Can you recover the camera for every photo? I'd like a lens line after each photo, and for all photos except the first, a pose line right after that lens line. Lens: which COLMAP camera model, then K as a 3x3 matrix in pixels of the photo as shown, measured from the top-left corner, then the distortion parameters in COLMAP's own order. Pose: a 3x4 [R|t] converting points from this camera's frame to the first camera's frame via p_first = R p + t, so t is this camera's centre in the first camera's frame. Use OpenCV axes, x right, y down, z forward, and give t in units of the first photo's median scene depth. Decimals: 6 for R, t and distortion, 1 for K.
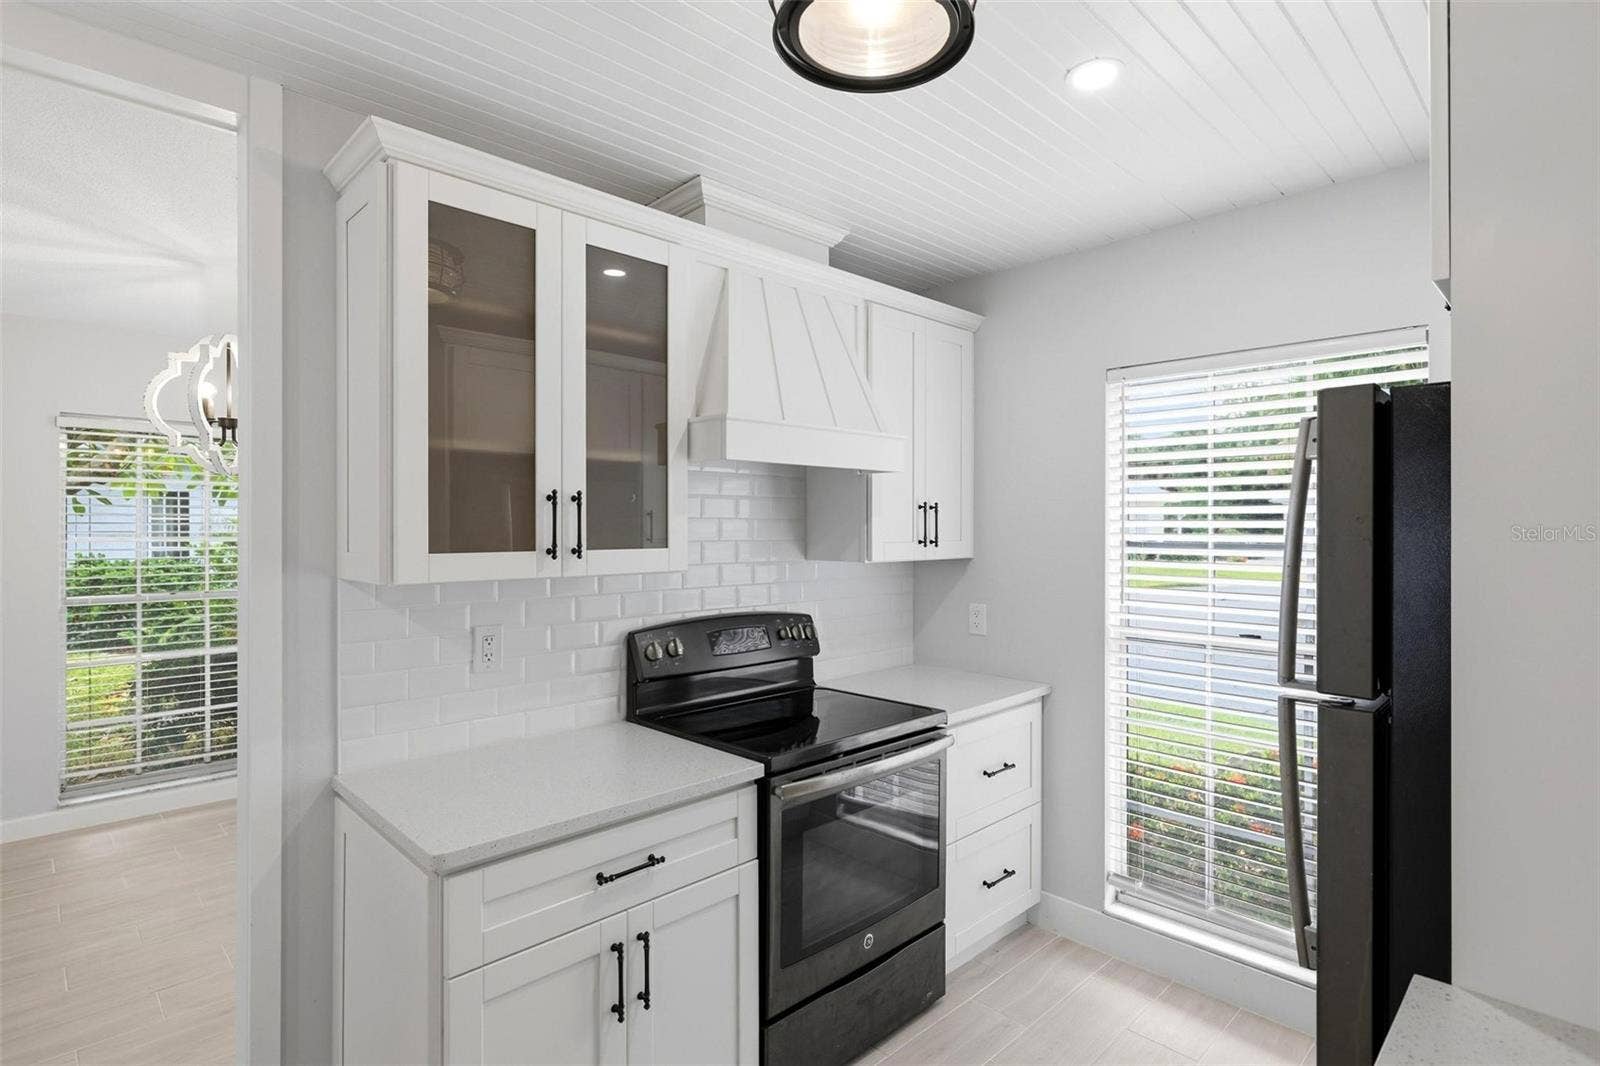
lens RADIAL K [[795.6, 0, 807.2], [0, 795.6, 515.6], [0, 0, 1]] dist [0.037317, 0.000600]
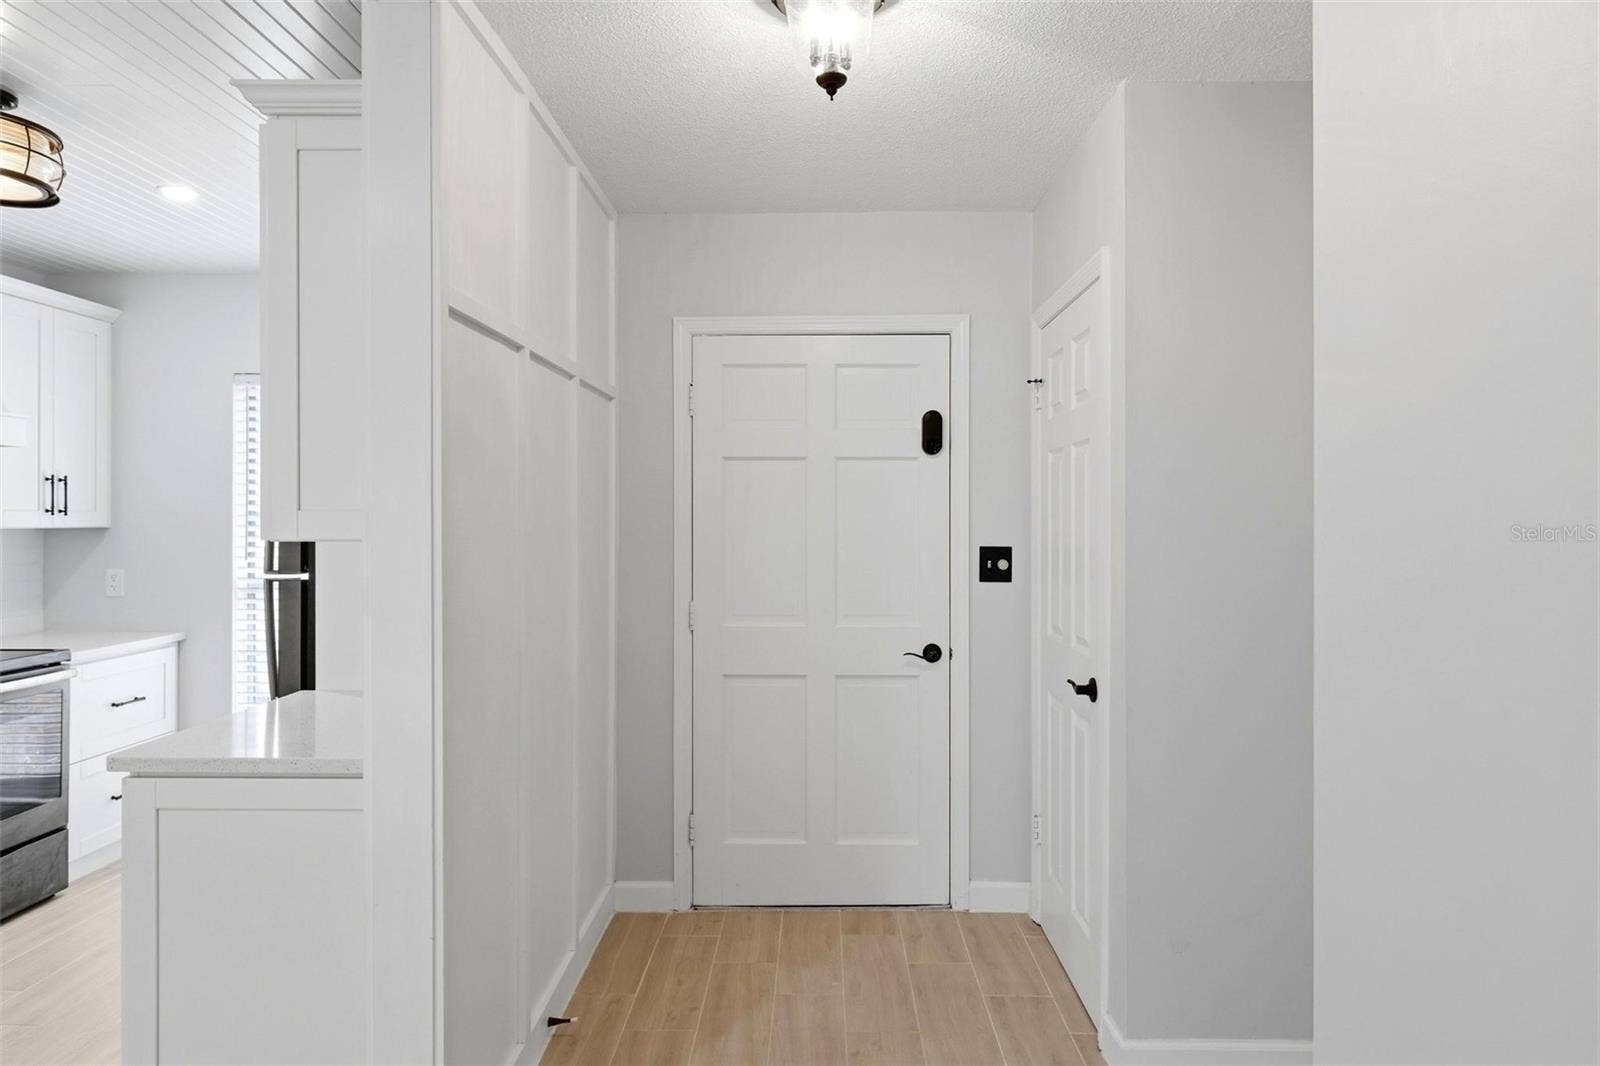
lens RADIAL K [[948.1, 0, 795.0], [0, 948.1, 519.7], [0, 0, 1]] dist [0.003393, -0.000987]
pose [[0.712543, -0.000122, 0.701628, -0.042808], [-0.010001, 0.999897, 0.010330, 0.021452], [-0.701557, -0.014377, 0.712468, -0.662320]]
